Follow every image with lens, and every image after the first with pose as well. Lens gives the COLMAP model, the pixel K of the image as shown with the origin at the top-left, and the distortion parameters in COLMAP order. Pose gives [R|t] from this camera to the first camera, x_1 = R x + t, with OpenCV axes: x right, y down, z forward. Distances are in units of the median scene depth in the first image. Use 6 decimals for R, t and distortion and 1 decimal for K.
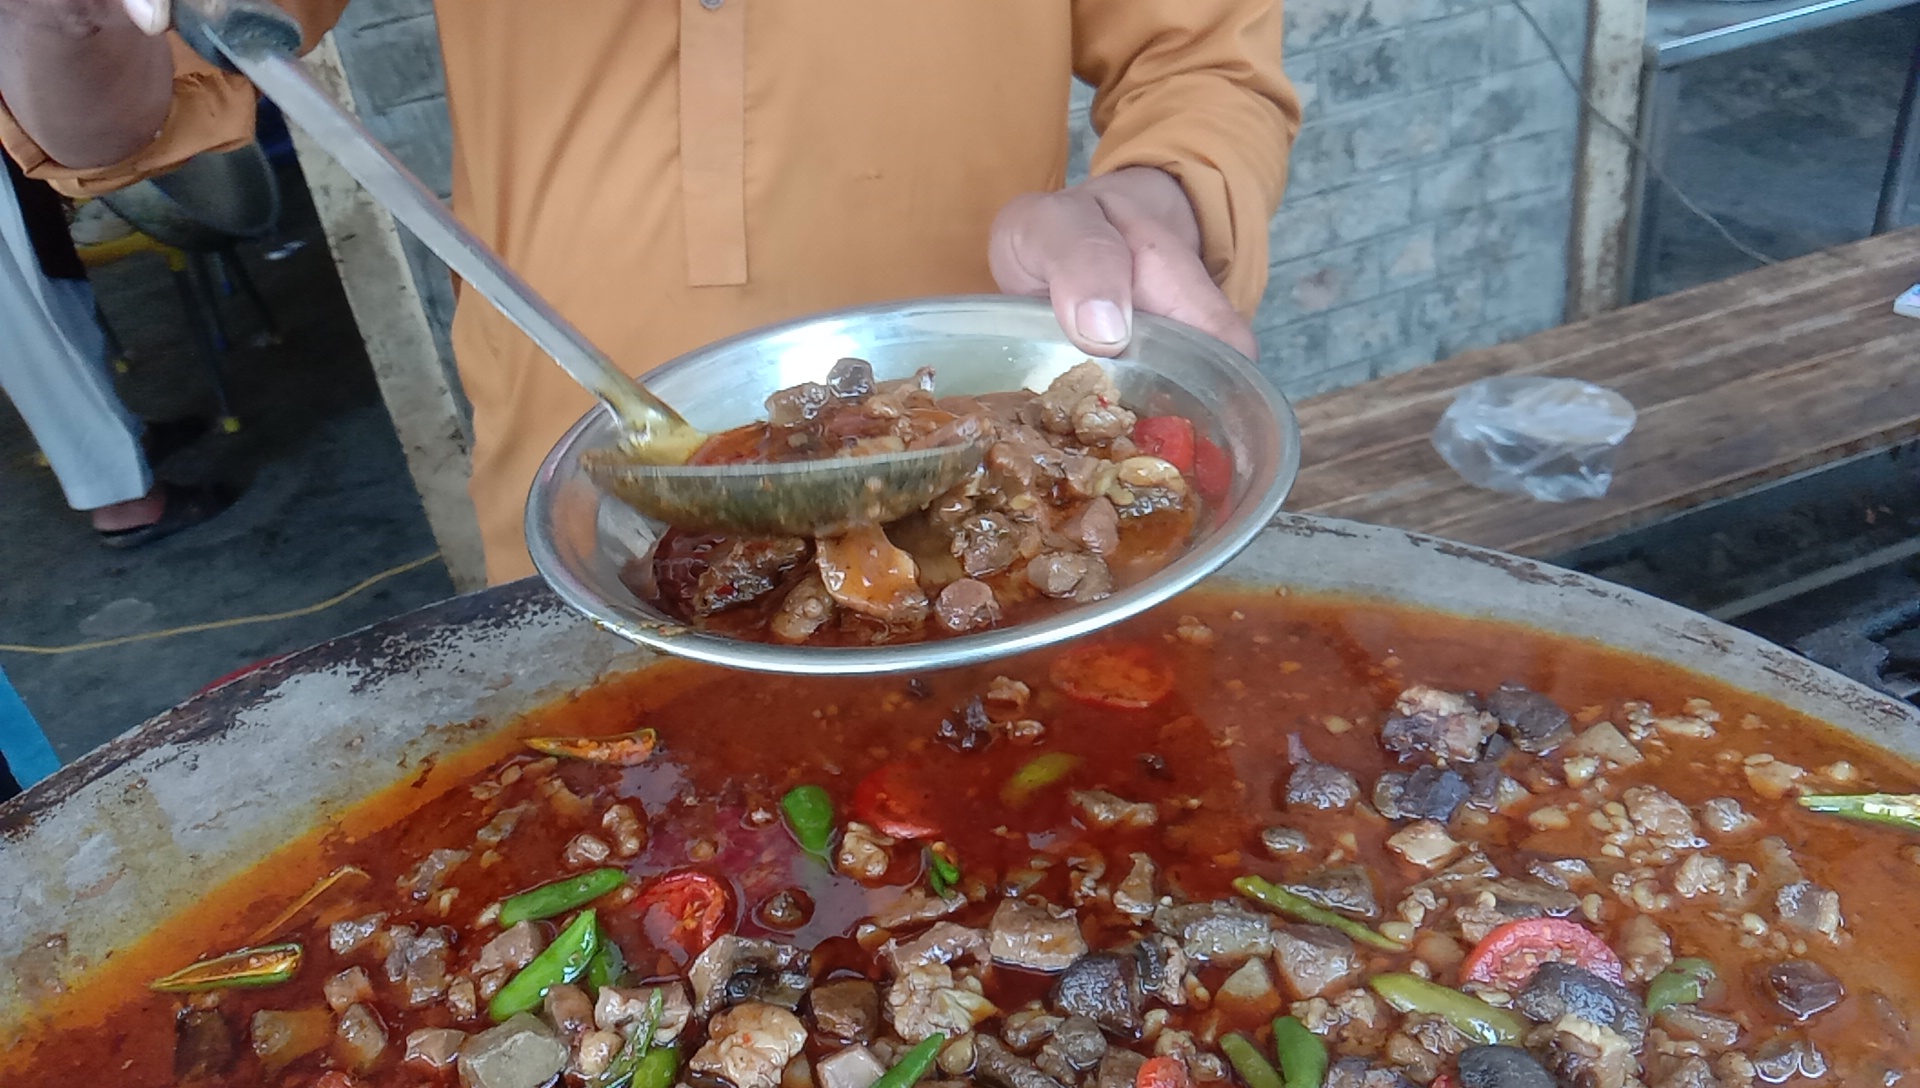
lens RADIAL K [[1545.8, 0, 972.8], [0, 1545.8, 538.9], [0, 0, 1]] dist [0.053515, -0.164016]
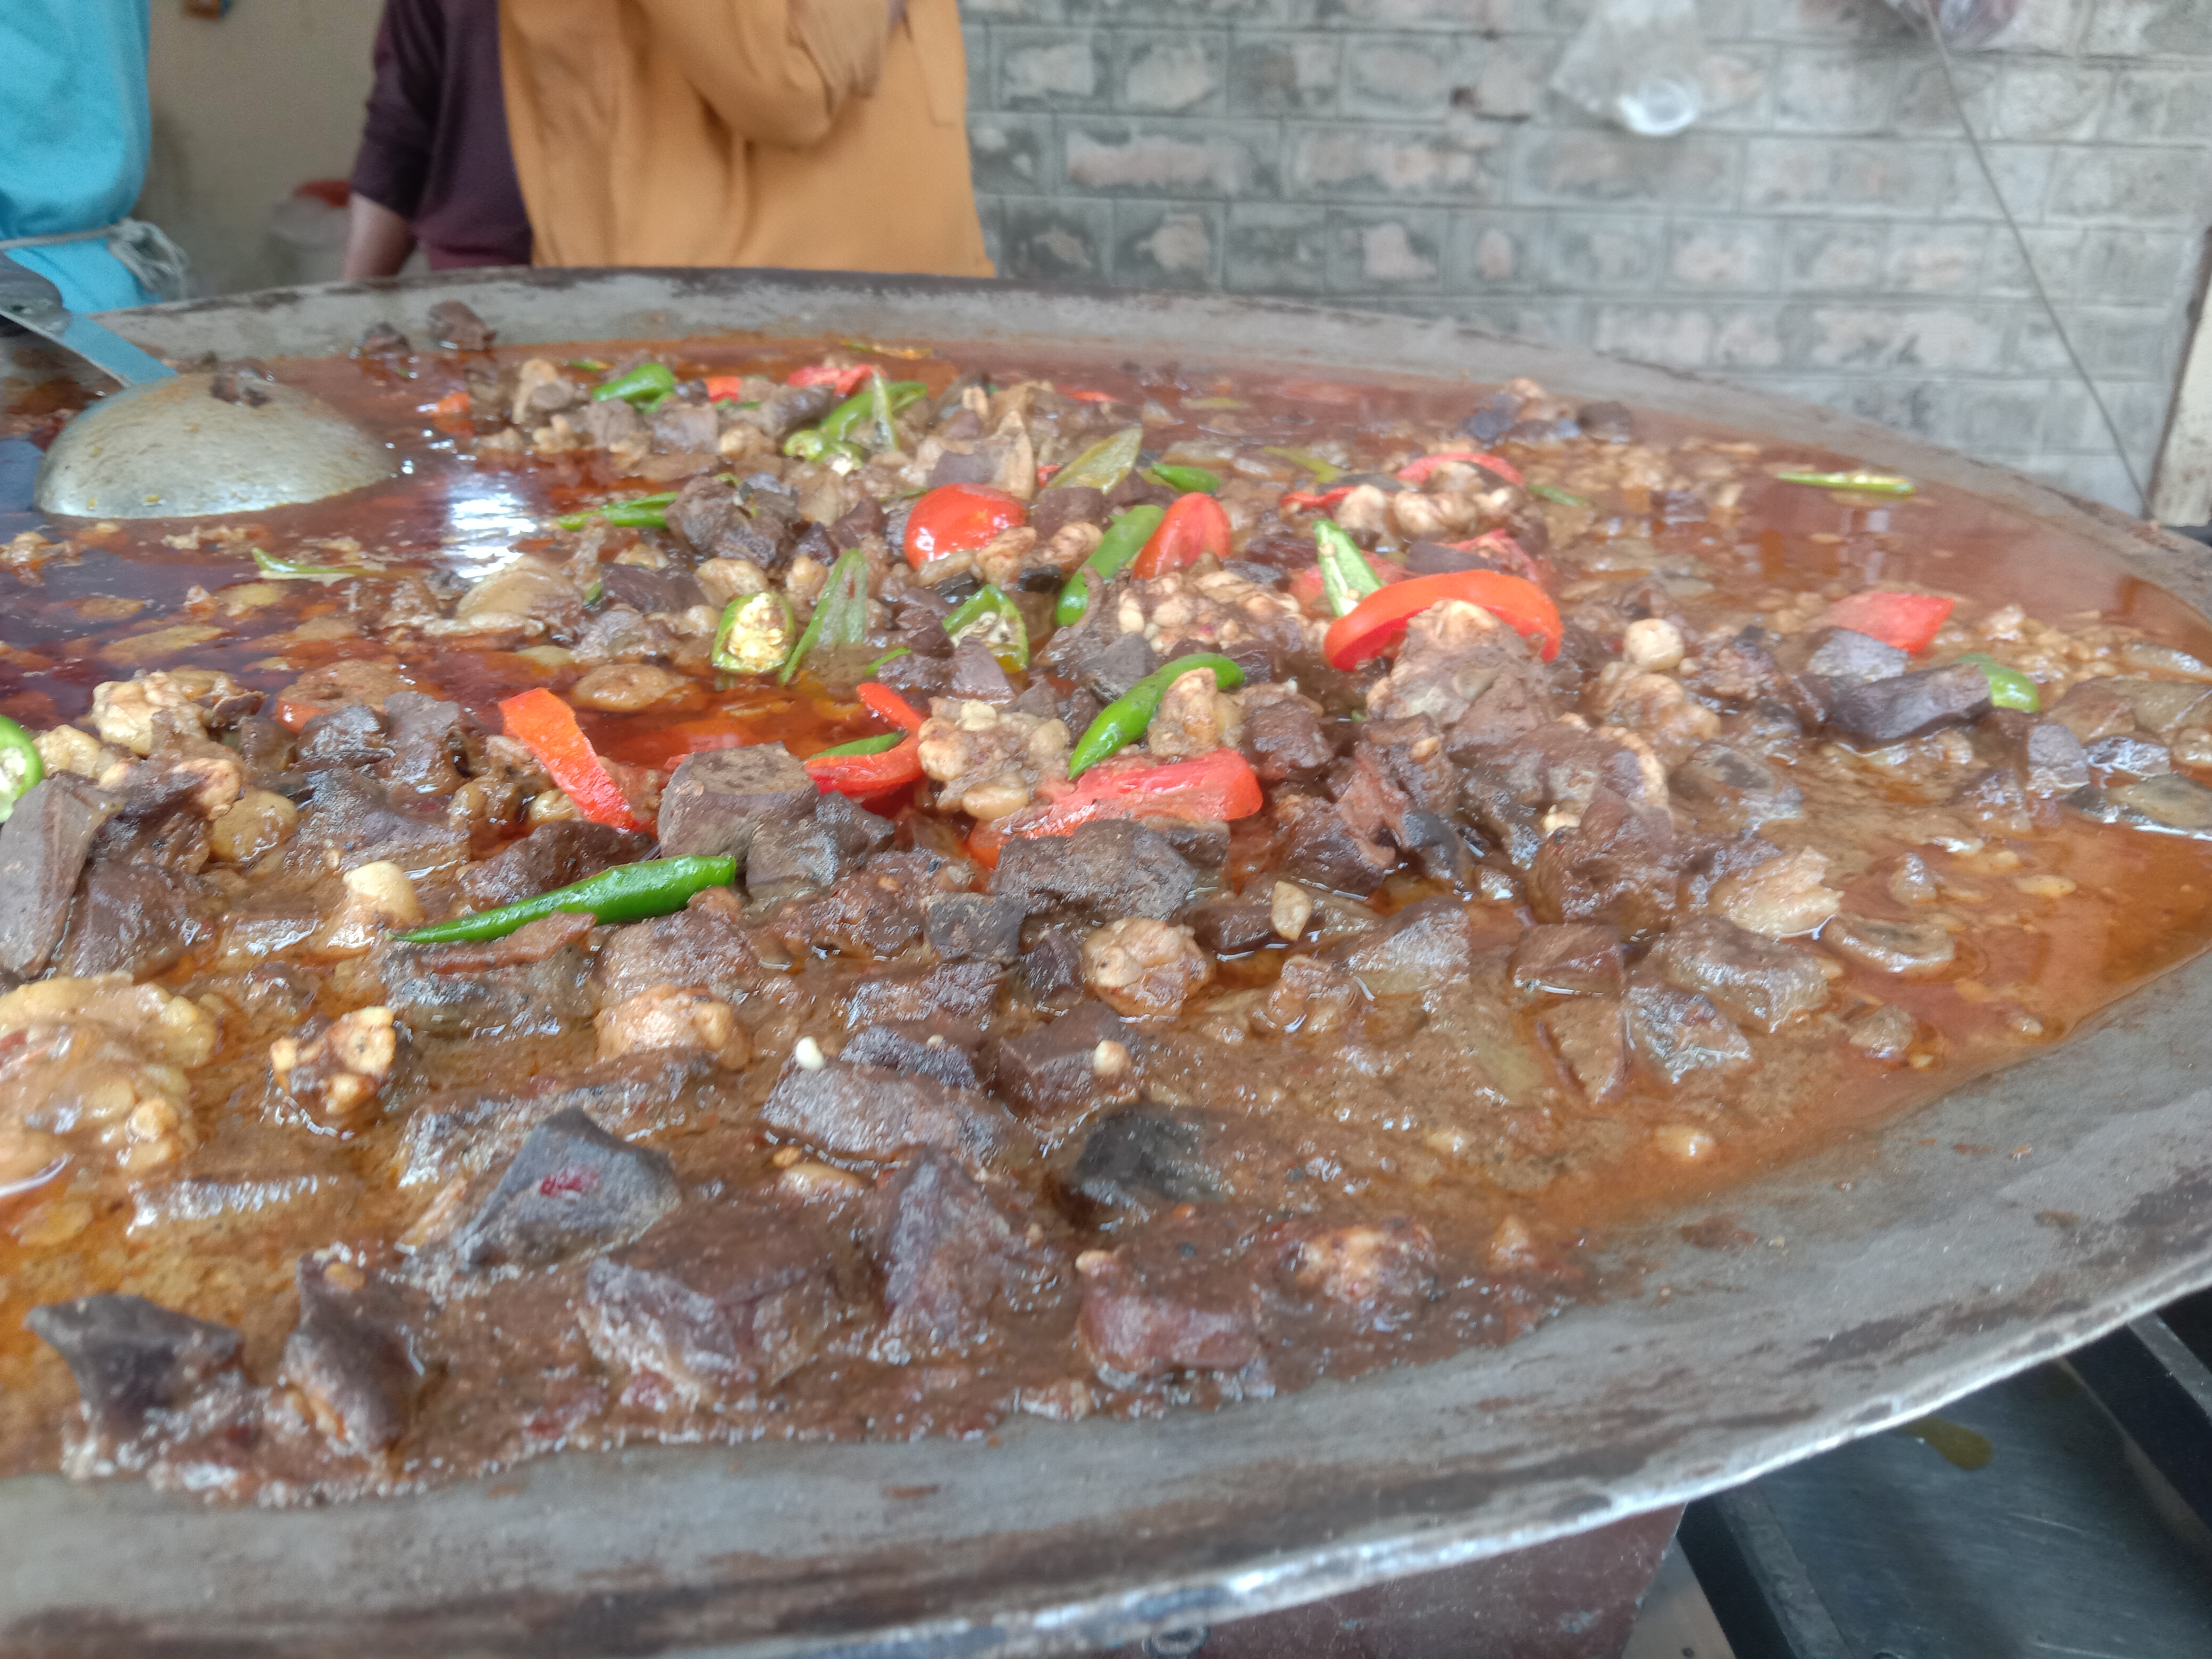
lens RADIAL K [[1816.8, 0, 1119.0], [0, 1816.8, 834.8], [0, 0, 1]] dist [0.044994, -0.165616]
pose [[0.945020, 0.258478, -0.200315, 0.100744], [-0.282631, 0.953712, -0.102732, 0.170598], [0.164489, 0.153699, 0.974331, -0.069610]]
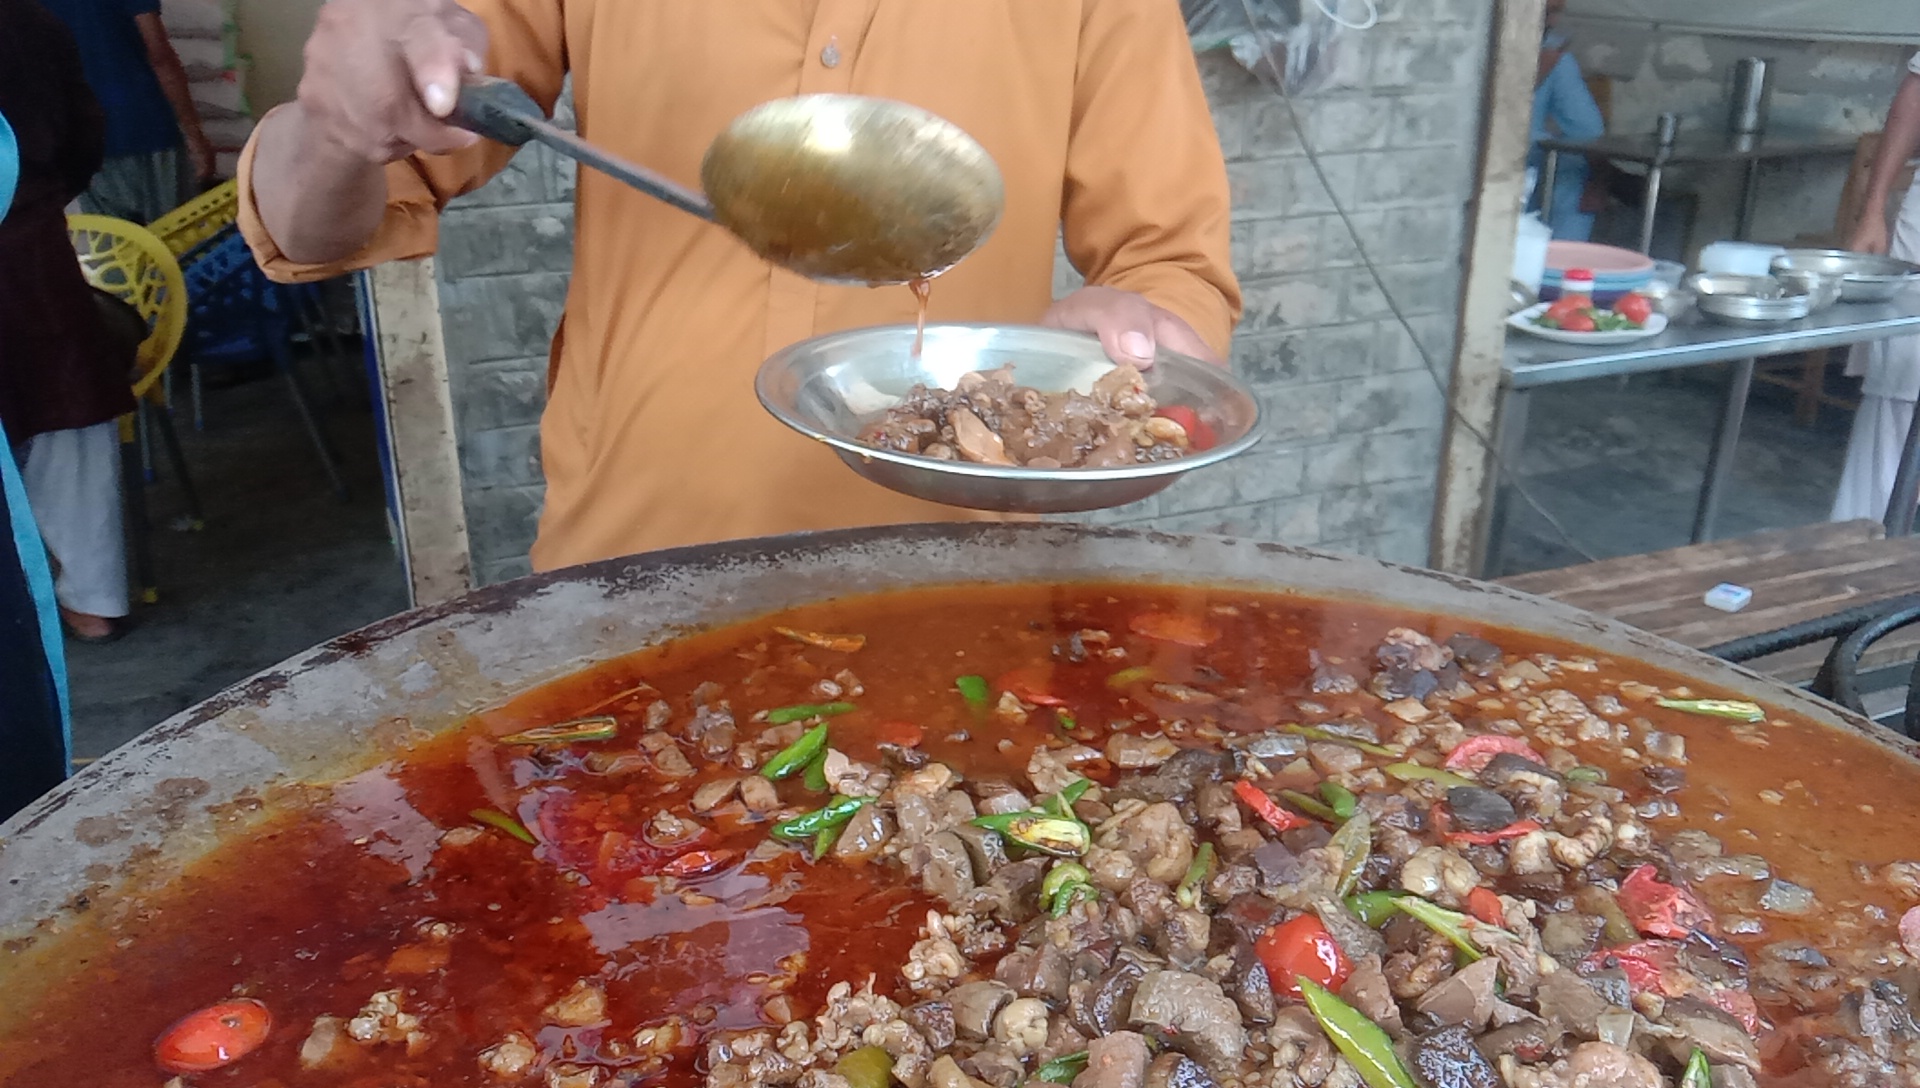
lens RADIAL K [[1536.1, 0, 960.6], [0, 1536.1, 557.6], [0, 0, 1]] dist [0.156320, -0.450530]
pose [[0.991166, 0.102322, 0.084376, -0.066709], [-0.084694, 0.977926, -0.191020, 0.092028], [-0.102059, 0.182186, 0.977953, -0.104739]]
